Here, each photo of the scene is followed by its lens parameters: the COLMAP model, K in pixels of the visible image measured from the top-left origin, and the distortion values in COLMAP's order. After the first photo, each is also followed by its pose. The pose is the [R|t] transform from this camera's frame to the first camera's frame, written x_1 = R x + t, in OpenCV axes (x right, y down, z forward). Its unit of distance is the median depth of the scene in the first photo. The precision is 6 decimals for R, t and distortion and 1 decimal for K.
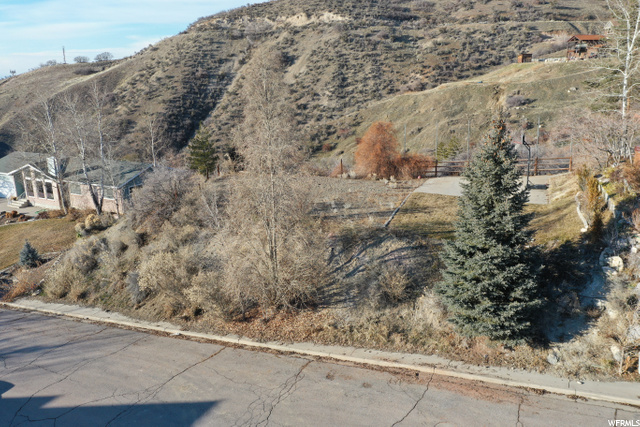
lens RADIAL K [[506.1, 0, 320.2], [0, 506.1, 213.4], [0, 0, 1]] dist [0.002920, 0.004440]
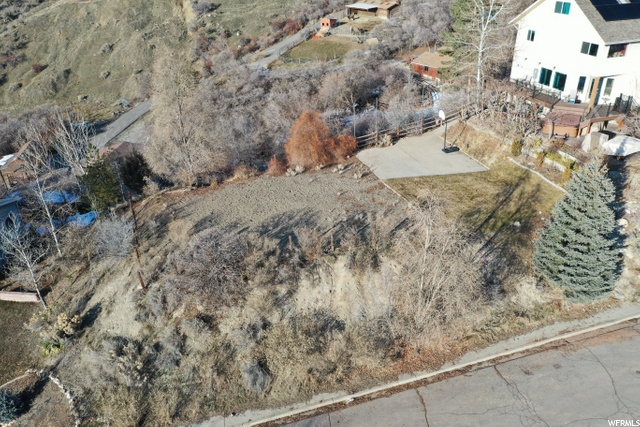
lens RADIAL K [[506.1, 0, 320.1], [0, 506.1, 213.7], [0, 0, 1]] dist [0.002920, 0.004440]
pose [[0.765768, -0.301643, 0.567989, -0.944430], [0.175676, 0.947703, 0.266451, -0.475100], [-0.618658, -0.104257, 0.778712, 0.331821]]
